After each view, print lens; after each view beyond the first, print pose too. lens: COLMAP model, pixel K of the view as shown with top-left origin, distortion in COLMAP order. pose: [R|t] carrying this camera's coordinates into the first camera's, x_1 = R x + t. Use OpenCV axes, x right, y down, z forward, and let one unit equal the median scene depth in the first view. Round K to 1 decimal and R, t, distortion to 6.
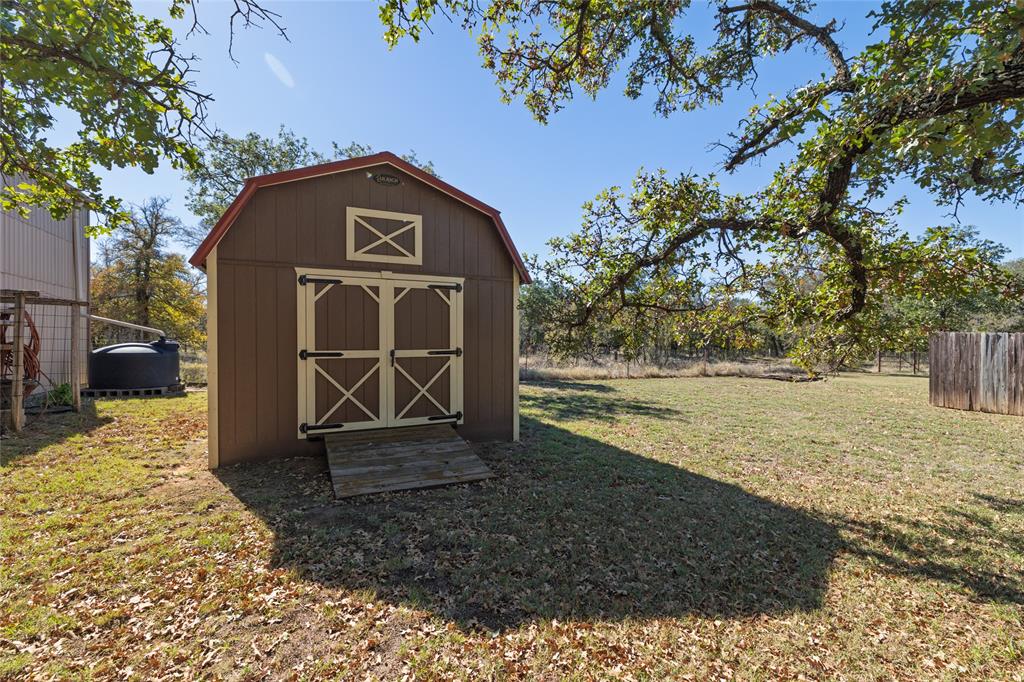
lens RADIAL K [[441.8, 0, 513.5], [0, 441.8, 338.7], [0, 0, 1]] dist [-0.000934, 0.000031]
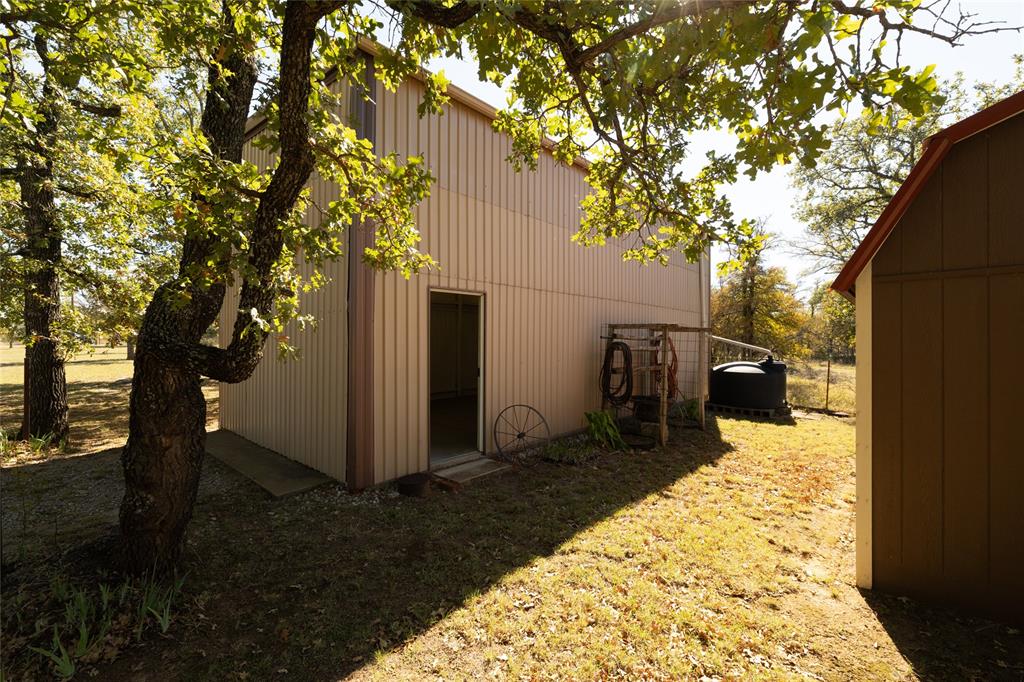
lens RADIAL K [[441.8, 0, 513.5], [0, 441.8, 338.7], [0, 0, 1]] dist [-0.000934, 0.000031]
pose [[0.382684, -0.004309, -0.923869, -0.159116], [-0.003129, 0.999977, -0.005960, -0.049259], [0.923874, 0.005172, 0.382662, 0.150759]]
